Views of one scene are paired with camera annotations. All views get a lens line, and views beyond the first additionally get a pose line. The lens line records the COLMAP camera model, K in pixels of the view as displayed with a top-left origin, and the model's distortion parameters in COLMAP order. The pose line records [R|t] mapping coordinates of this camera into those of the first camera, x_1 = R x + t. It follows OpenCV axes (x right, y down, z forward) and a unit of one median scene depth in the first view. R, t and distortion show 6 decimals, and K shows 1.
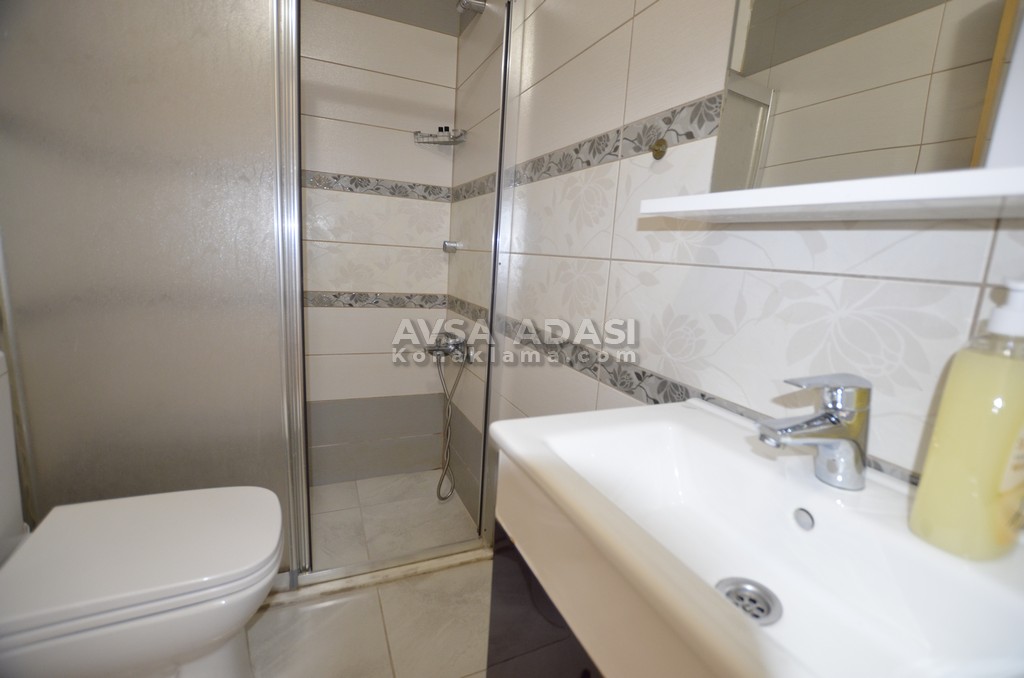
lens RADIAL K [[448.7, 0, 519.2], [0, 448.7, 335.4], [0, 0, 1]] dist [-0.026038, 0.001102]
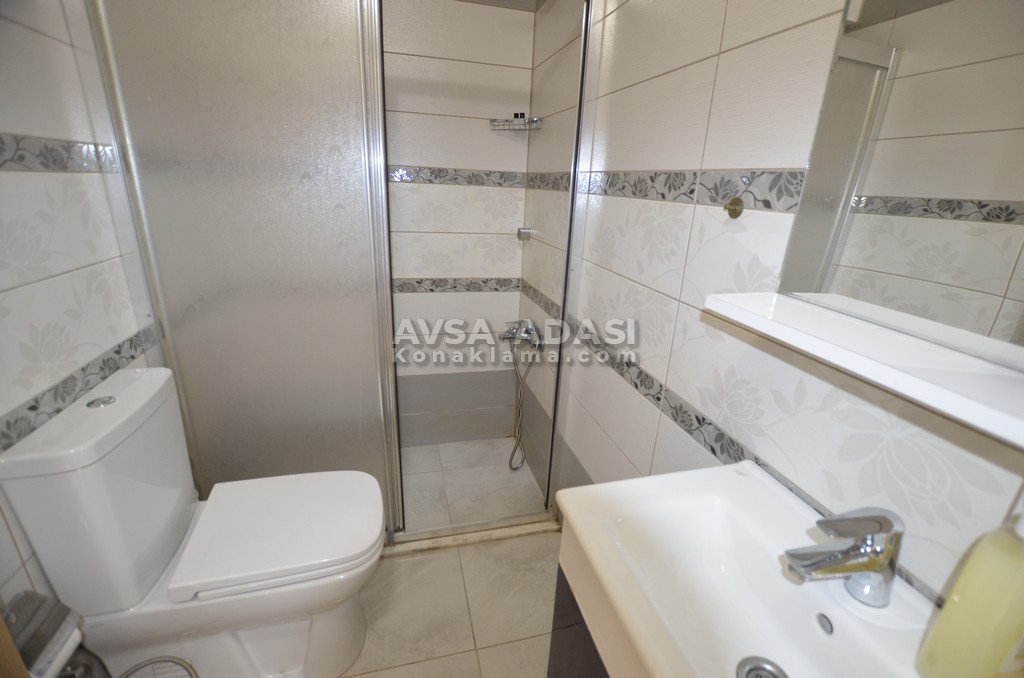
lens RADIAL K [[448.7, 0, 517.2], [0, 448.7, 339.2], [0, 0, 1]] dist [-0.026038, 0.001102]
pose [[0.985964, 0.035859, -0.163059, 0.006258], [-0.012042, 0.989392, 0.144771, -0.148421], [0.166521, -0.140775, 0.975937, -0.043060]]
